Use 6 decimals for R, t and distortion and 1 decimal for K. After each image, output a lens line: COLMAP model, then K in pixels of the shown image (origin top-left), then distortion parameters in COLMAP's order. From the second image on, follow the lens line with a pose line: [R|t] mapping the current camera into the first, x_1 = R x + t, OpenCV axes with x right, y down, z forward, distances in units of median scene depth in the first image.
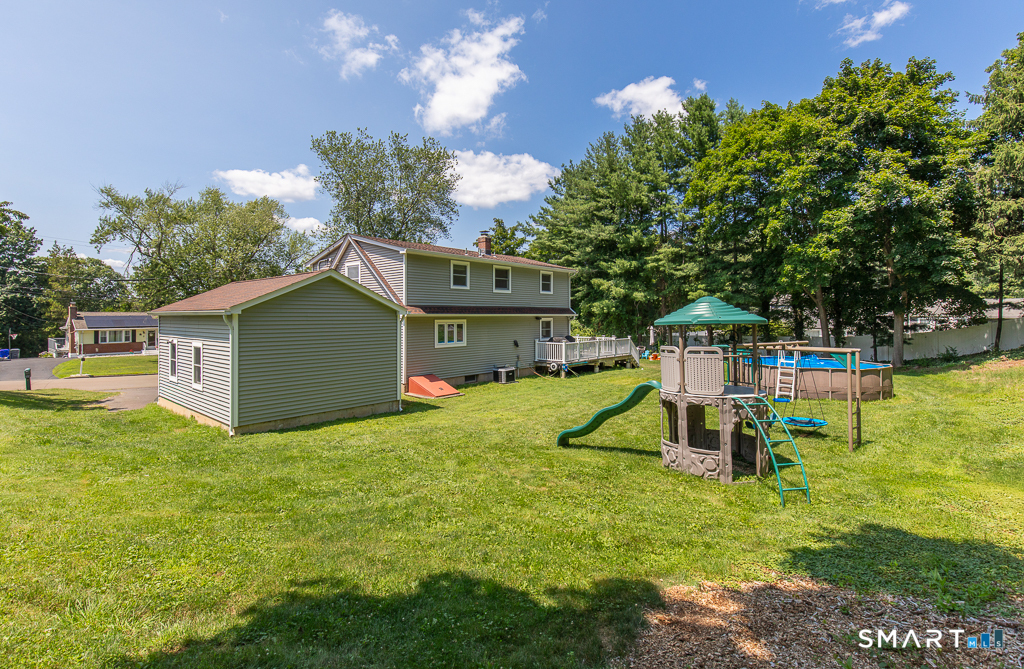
lens RADIAL K [[470.7, 0, 512.0], [0, 470.7, 334.5], [0, 0, 1]] dist [0.000111, -0.000002]
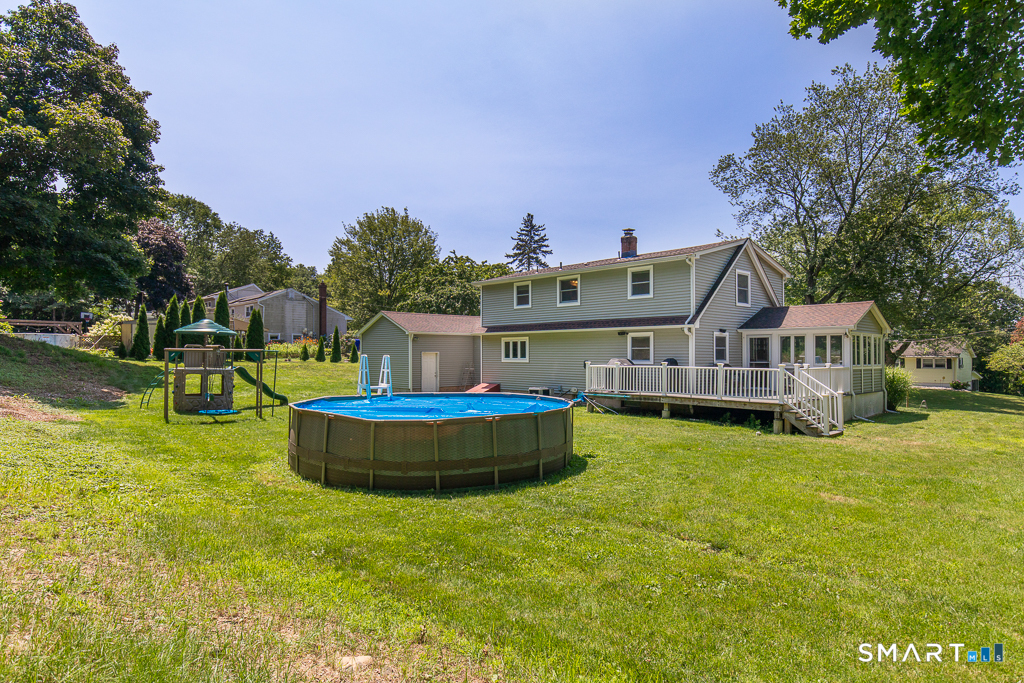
lens RADIAL K [[604.8, 0, 512.0], [0, 604.8, 341.5], [0, 0, 1]] dist [0.004463, -0.001031]
pose [[-0.081962, 0.002376, -0.996633, 1.222416], [-0.015910, 0.999867, 0.003692, -0.025799], [0.996508, 0.016159, -0.081913, 1.068301]]
